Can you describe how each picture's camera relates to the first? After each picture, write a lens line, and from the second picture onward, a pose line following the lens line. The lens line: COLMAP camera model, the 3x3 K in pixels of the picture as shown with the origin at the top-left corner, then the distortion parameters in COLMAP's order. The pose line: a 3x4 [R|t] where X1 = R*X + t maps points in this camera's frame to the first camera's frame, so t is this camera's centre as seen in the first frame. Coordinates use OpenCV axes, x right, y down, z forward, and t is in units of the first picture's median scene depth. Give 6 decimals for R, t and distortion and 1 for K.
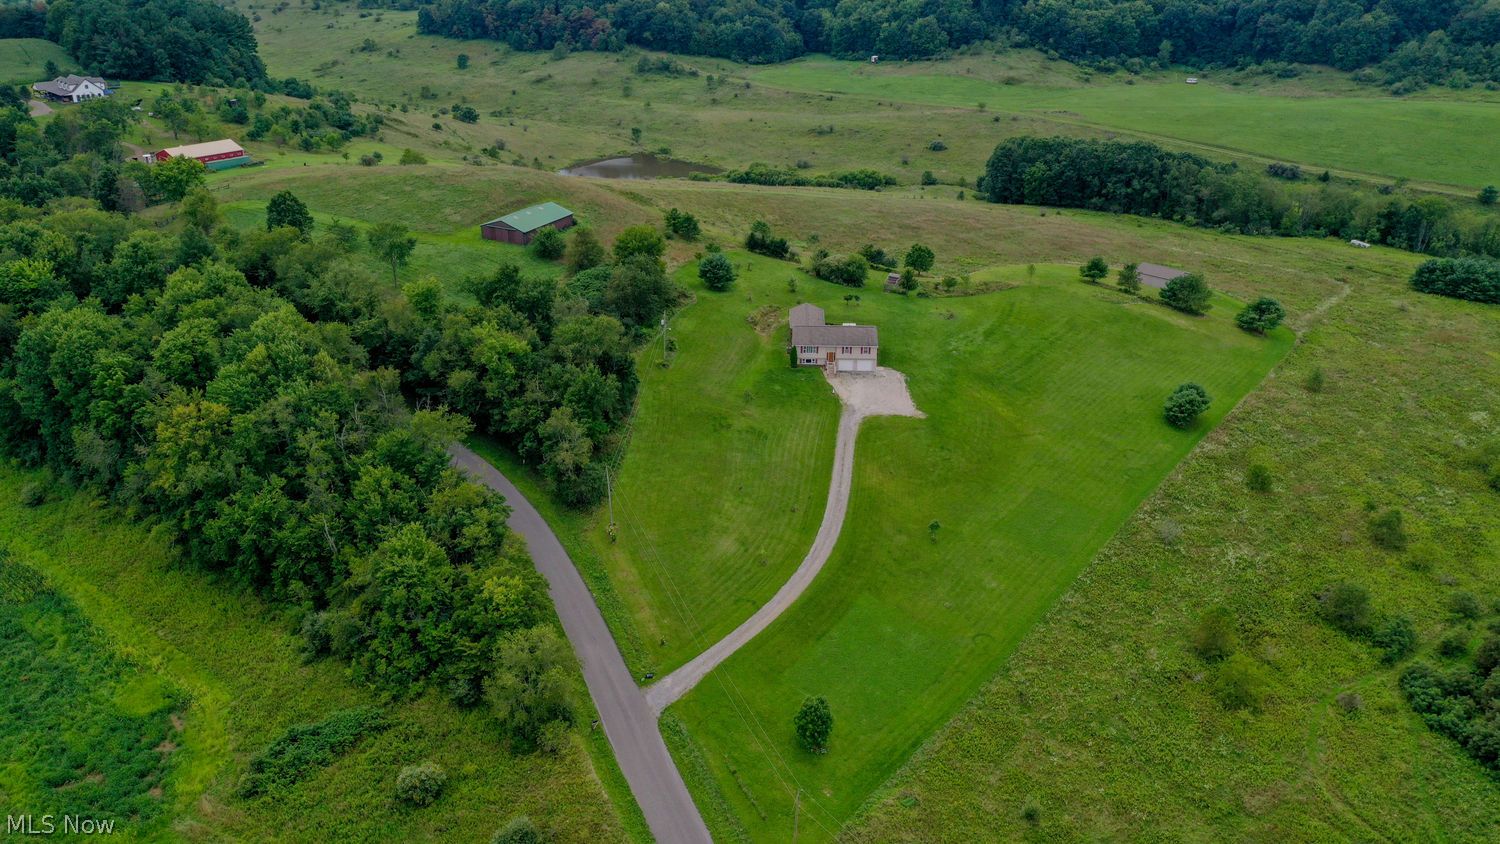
lens RADIAL K [[1175.2, 0, 747.8], [0, 1175.2, 409.7], [0, 0, 1]] dist [-0.014478, 0.005369]
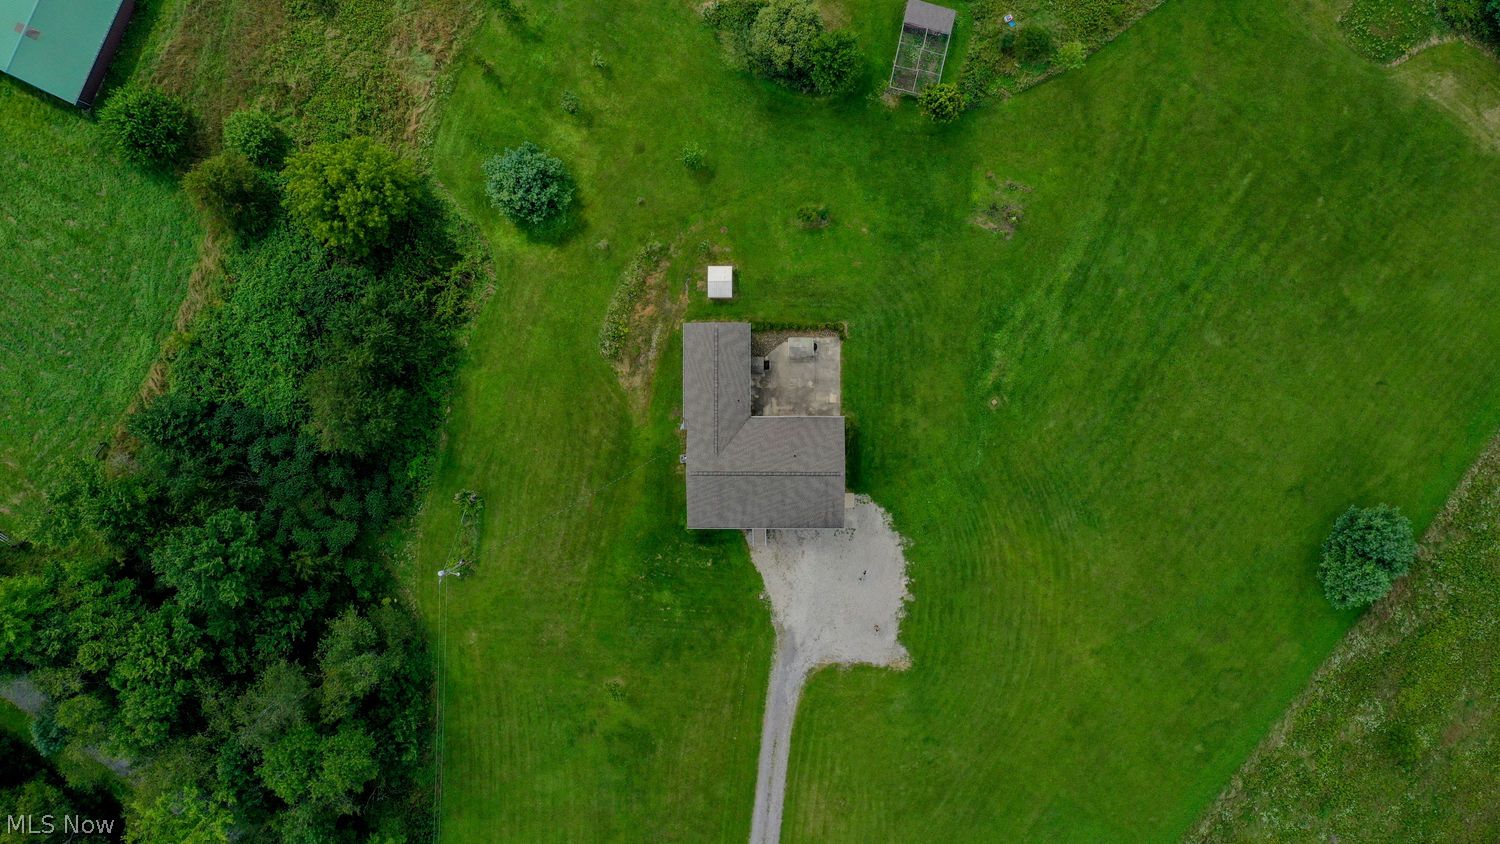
lens RADIAL K [[1175.2, 0, 747.8], [0, 1175.2, 409.7], [0, 0, 1]] dist [-0.014478, 0.005369]
pose [[0.999294, -0.027291, -0.025814, 0.047629], [0.034525, 0.396419, 0.917420, -0.336788], [-0.014804, -0.917664, 0.397082, 0.485739]]
